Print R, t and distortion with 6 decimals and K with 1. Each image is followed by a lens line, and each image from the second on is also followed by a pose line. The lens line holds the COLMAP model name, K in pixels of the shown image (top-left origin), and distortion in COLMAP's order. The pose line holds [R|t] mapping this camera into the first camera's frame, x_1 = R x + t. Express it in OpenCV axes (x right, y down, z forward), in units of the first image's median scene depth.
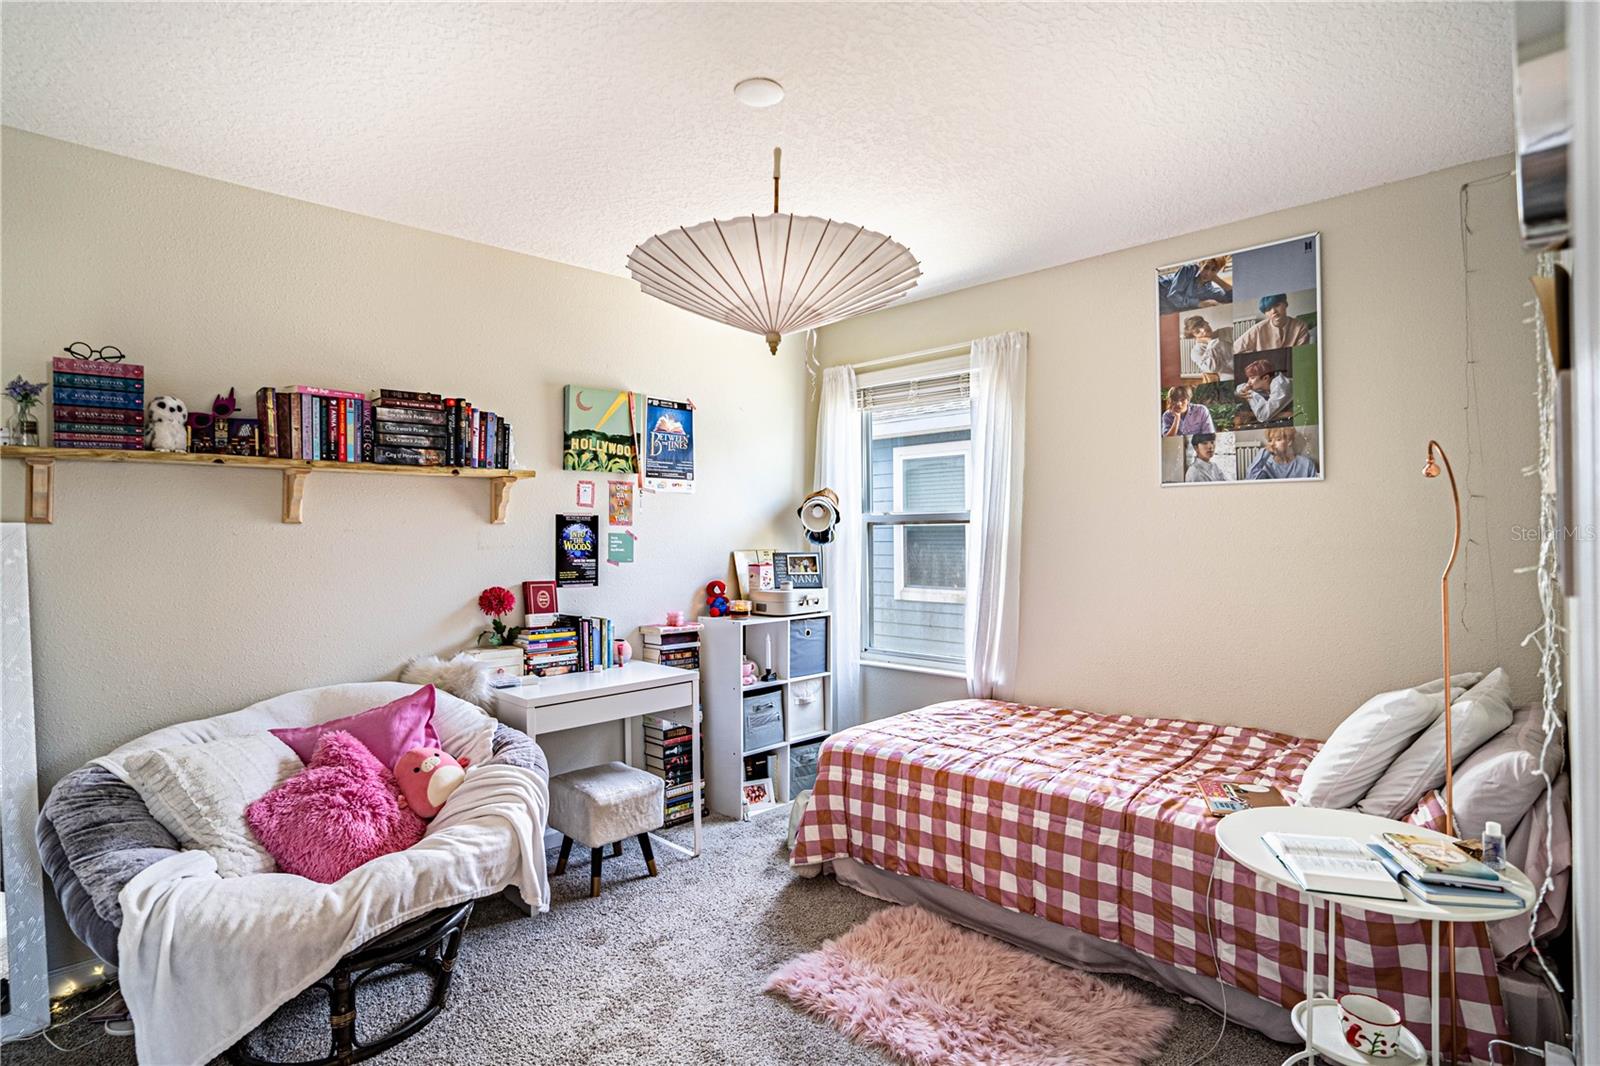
lens RADIAL K [[792.4, 0, 787.6], [0, 792.4, 531.9], [0, 0, 1]] dist [-0.058741, 0.019966]
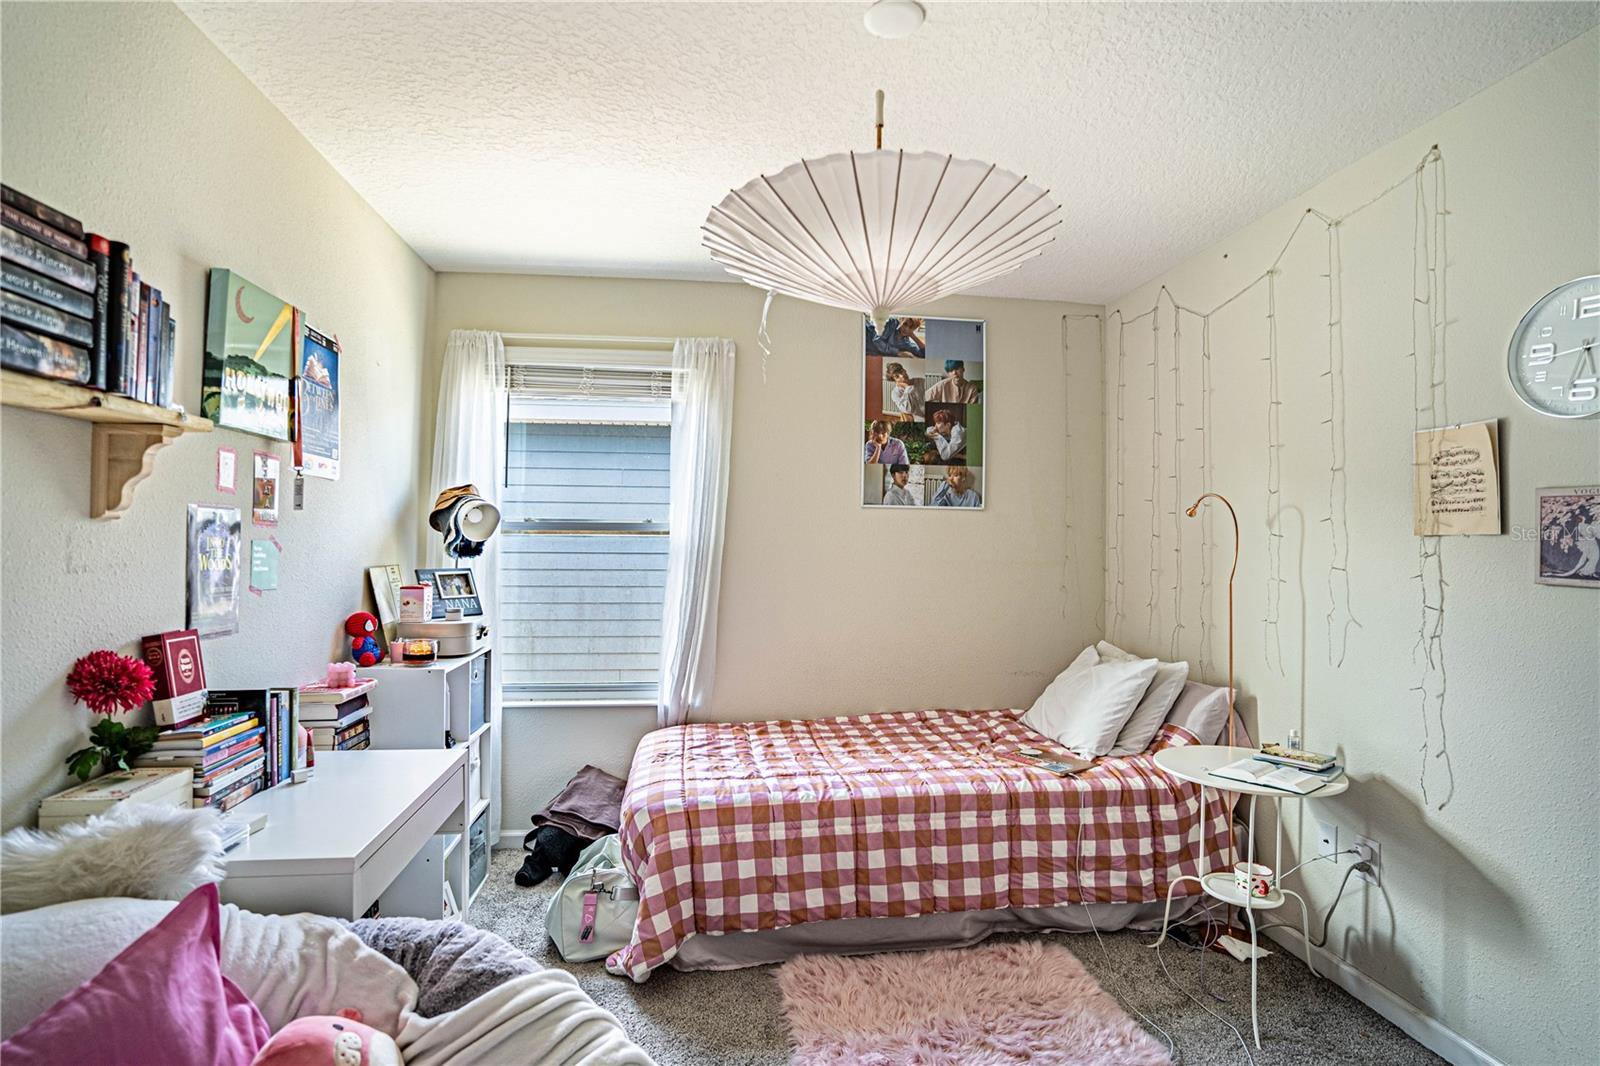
lens RADIAL K [[792.4, 0, 794.8], [0, 792.4, 538.0], [0, 0, 1]] dist [-0.058741, 0.019966]
pose [[0.609402, 0.017531, 0.792668, -0.521018], [-0.014091, 0.999837, -0.011279, 0.000712], [-0.792736, -0.004296, 0.609550, 0.412293]]
